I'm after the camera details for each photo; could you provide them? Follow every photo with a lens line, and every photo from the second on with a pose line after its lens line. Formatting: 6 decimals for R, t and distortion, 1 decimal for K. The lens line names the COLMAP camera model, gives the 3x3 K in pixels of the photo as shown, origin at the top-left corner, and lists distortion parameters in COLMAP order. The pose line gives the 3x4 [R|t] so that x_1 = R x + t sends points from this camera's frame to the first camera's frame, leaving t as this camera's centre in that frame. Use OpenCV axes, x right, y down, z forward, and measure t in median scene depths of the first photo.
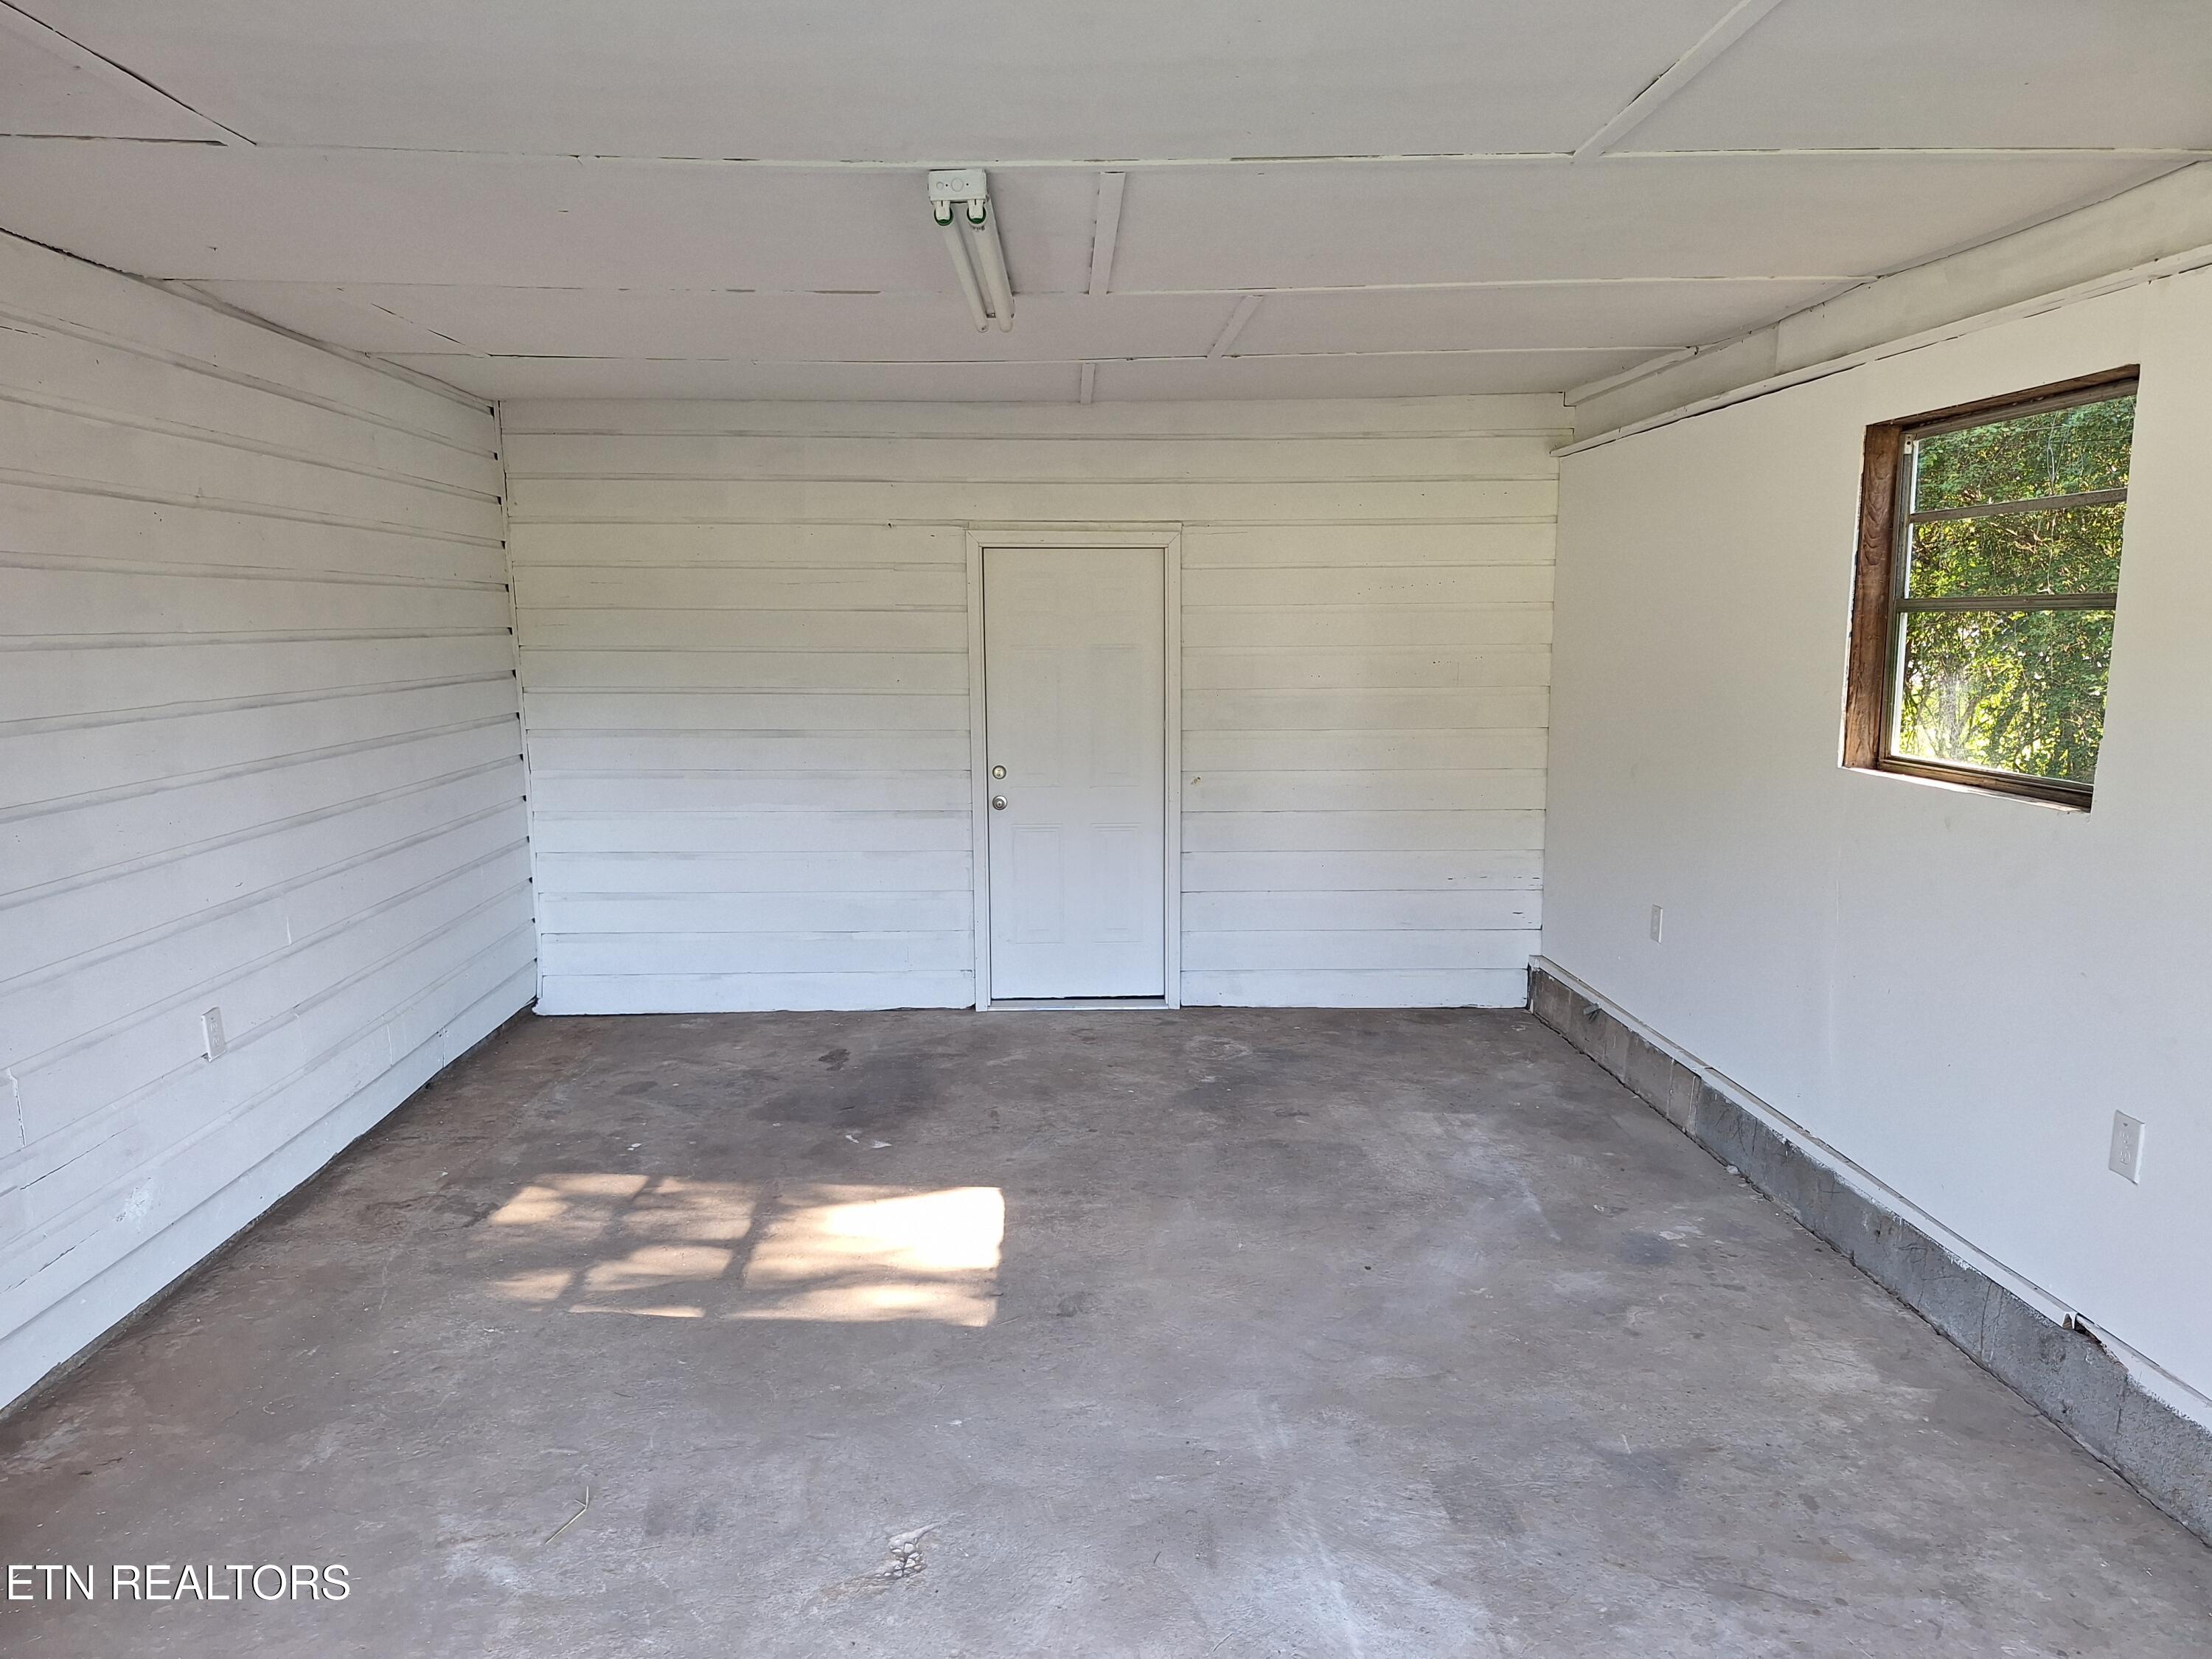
lens RADIAL K [[1523.9, 0, 1106.0], [0, 1523.9, 829.5], [0, 0, 1]] dist [0.075298, -0.068418]
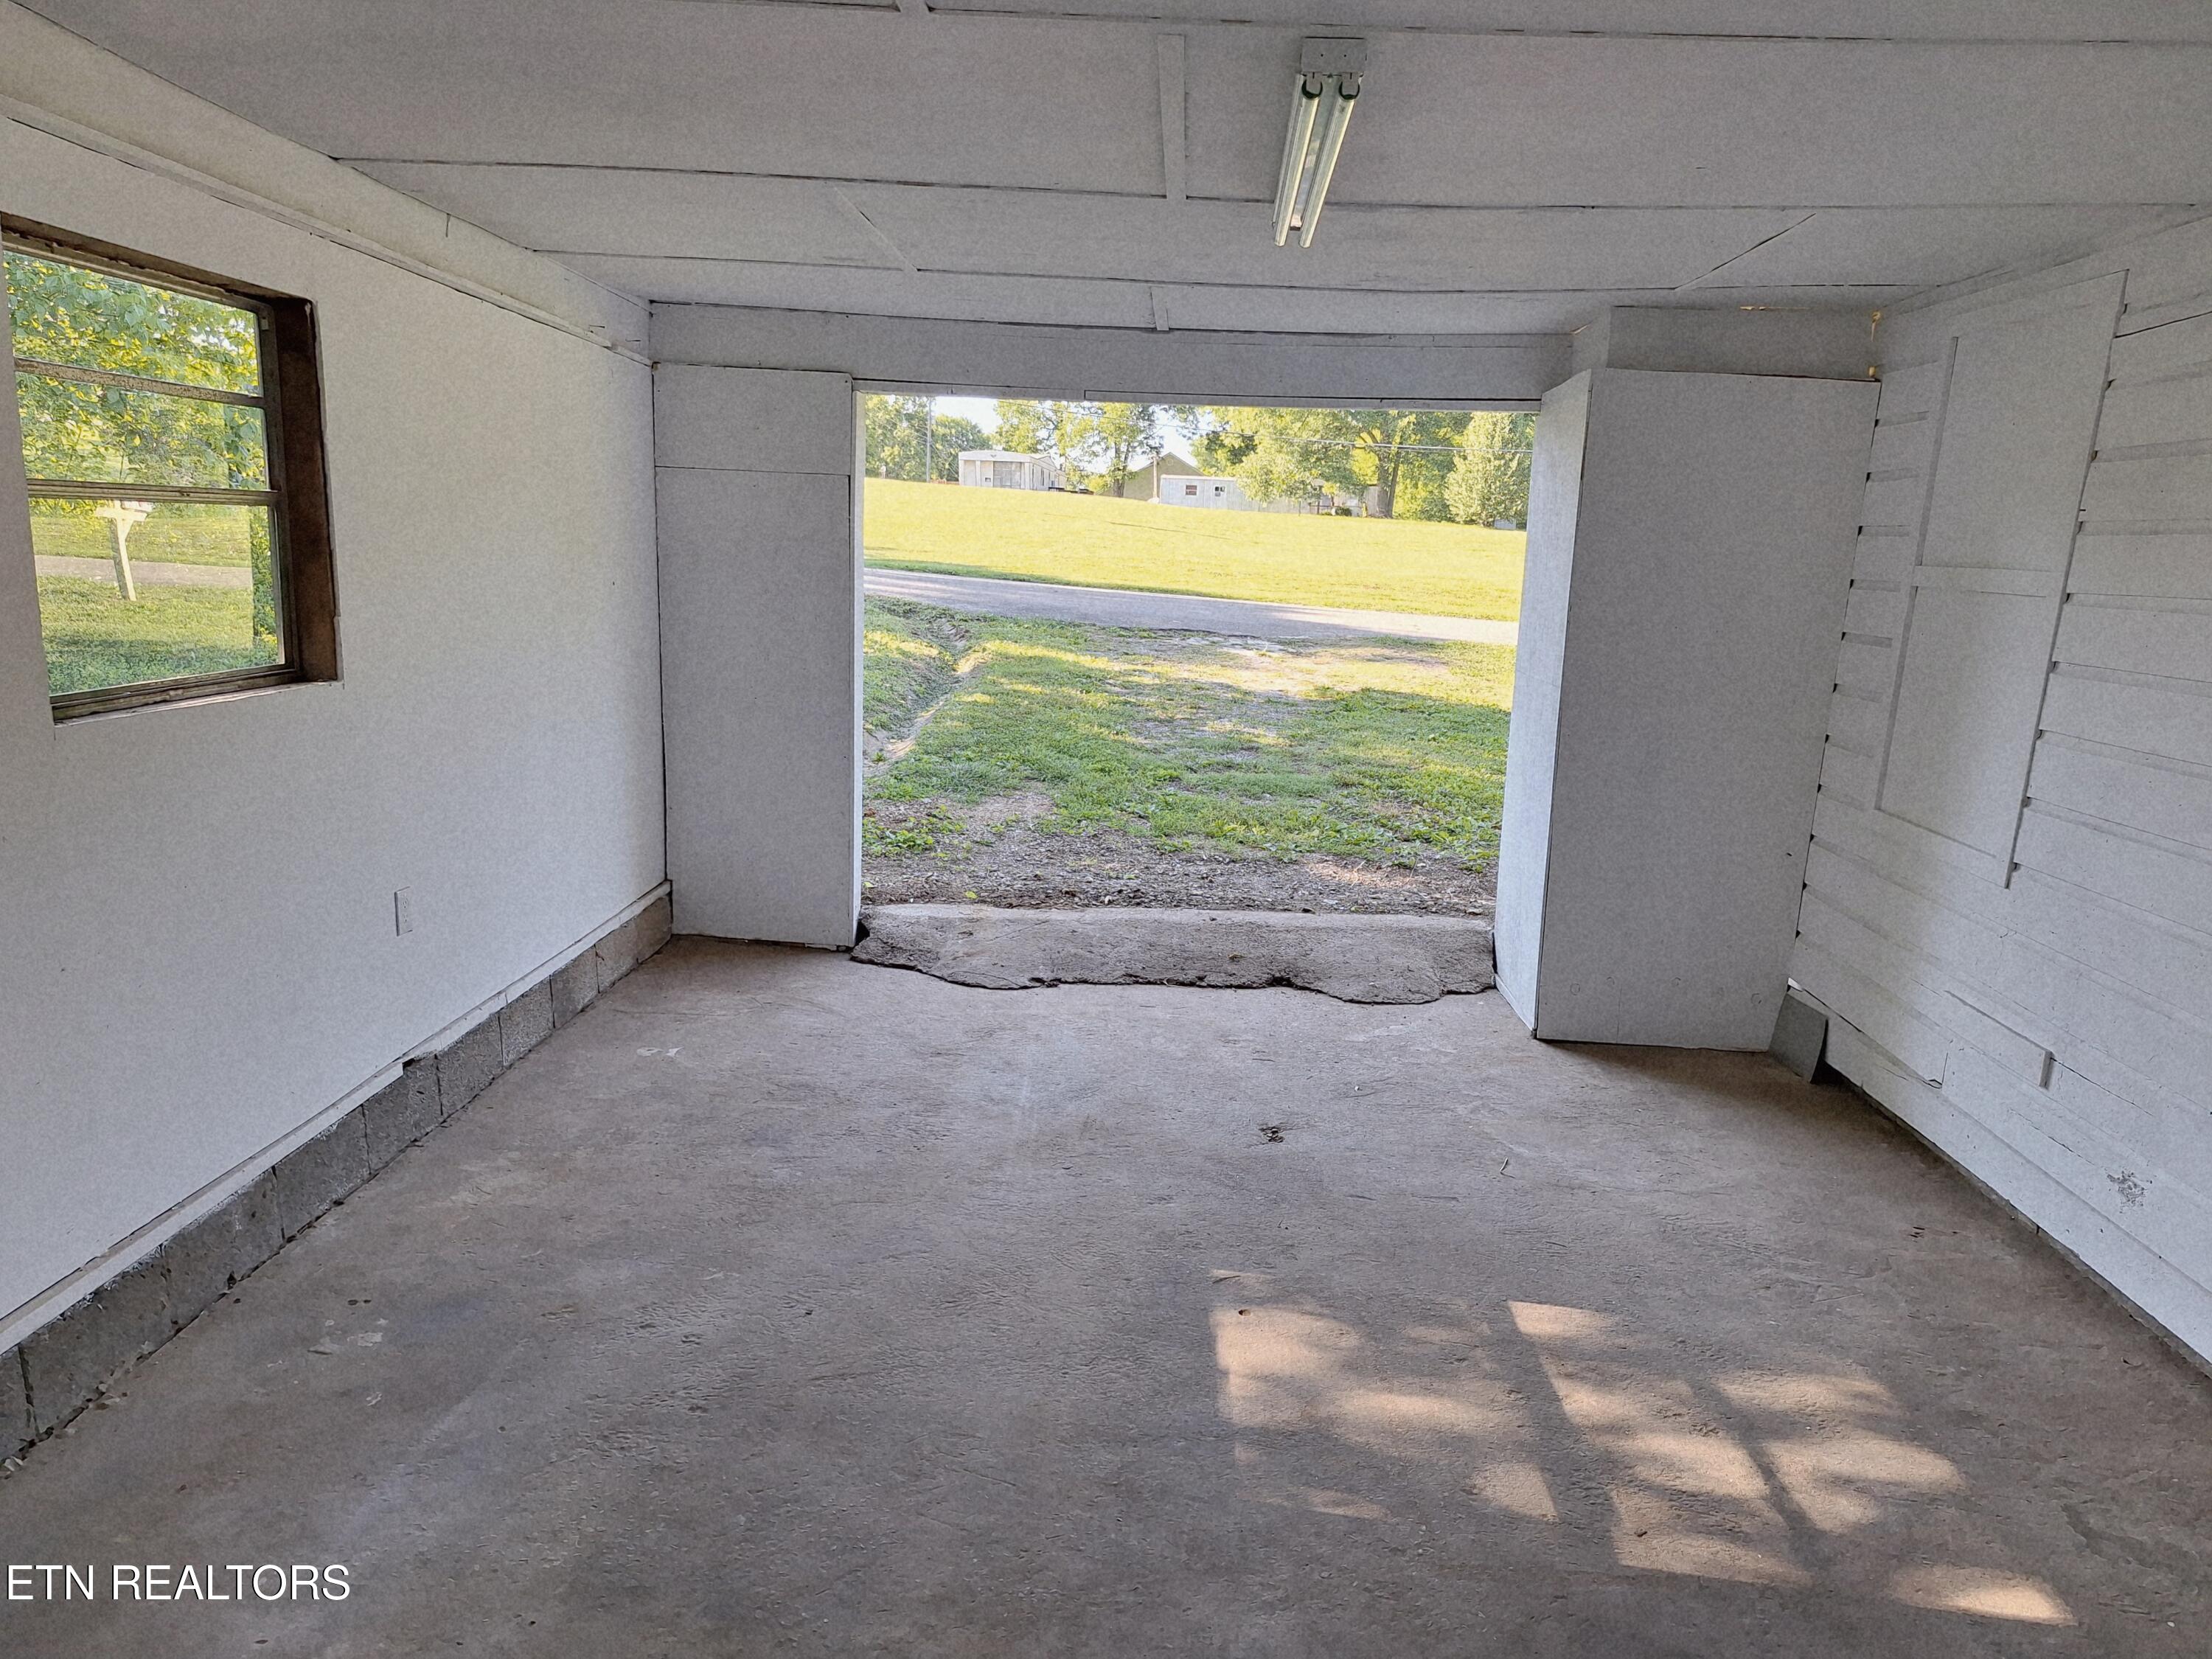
lens RADIAL K [[1523.9, 0, 1106.0], [0, 1523.9, 829.5], [0, 0, 1]] dist [0.075298, -0.068418]
pose [[-0.995544, -0.049952, 0.079983, -0.048685], [-0.021977, 0.947720, 0.318345, -0.250794], [-0.091703, 0.315168, -0.944595, 1.795096]]
